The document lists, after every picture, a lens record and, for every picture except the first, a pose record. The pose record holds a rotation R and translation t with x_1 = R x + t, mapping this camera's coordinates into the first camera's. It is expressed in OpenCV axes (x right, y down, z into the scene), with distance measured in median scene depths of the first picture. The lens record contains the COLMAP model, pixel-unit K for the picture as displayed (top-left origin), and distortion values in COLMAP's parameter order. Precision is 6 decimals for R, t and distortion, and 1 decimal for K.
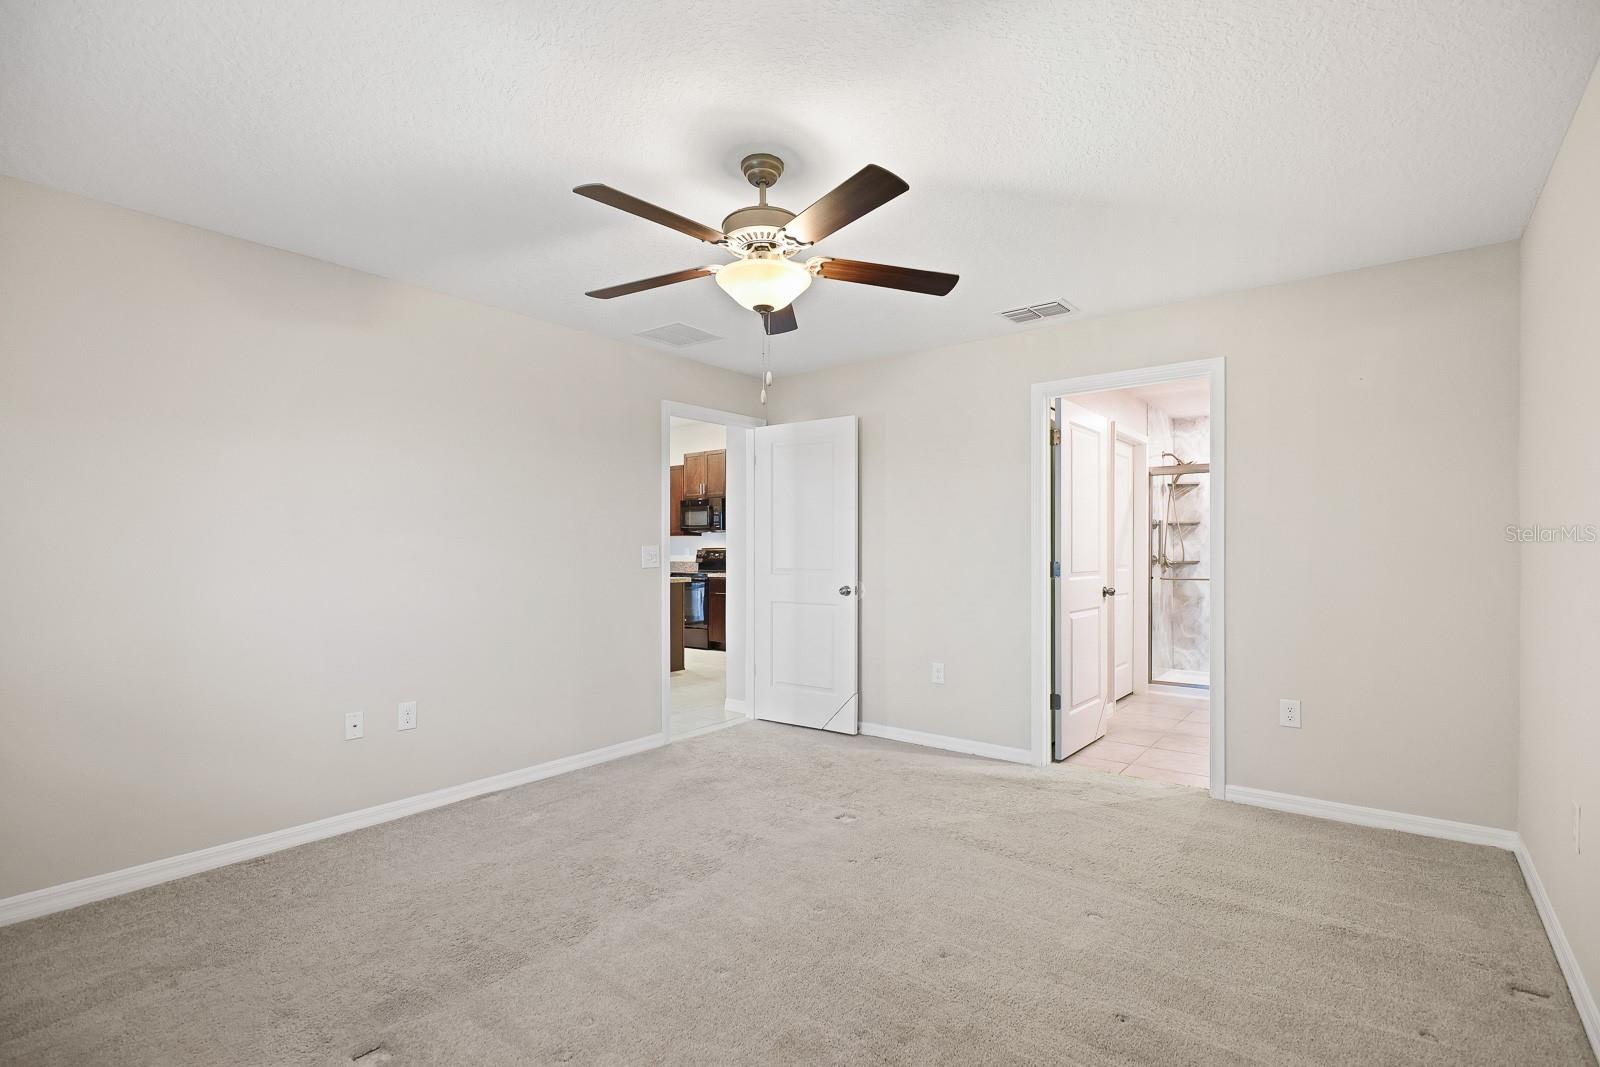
lens RADIAL K [[749.6, 0, 804.5], [0, 749.6, 543.0], [0, 0, 1]] dist [0.001367, -0.000671]
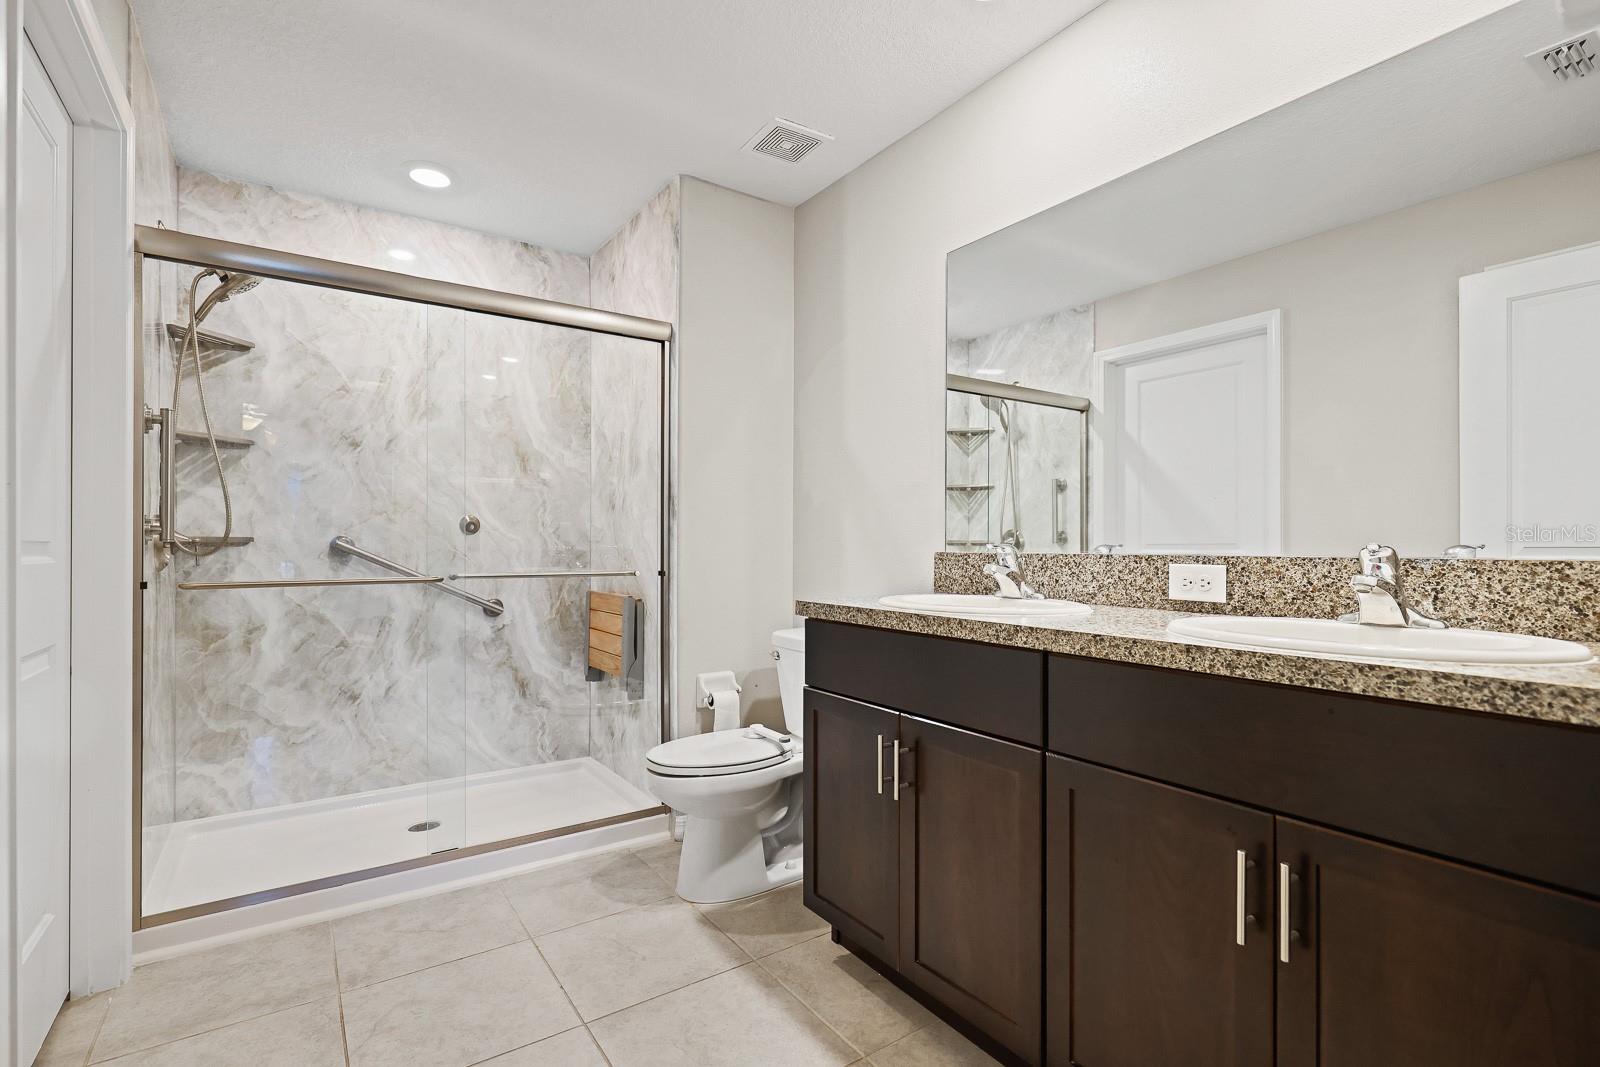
lens RADIAL K [[749.6, 0, 804.5], [0, 749.6, 543.0], [0, 0, 1]] dist [0.001367, -0.000671]
pose [[0.291795, -0.001155, 0.956480, 0.225748], [-0.002163, 0.999996, 0.001867, 0.025490], [-0.956478, -0.002614, 0.291791, 0.596158]]
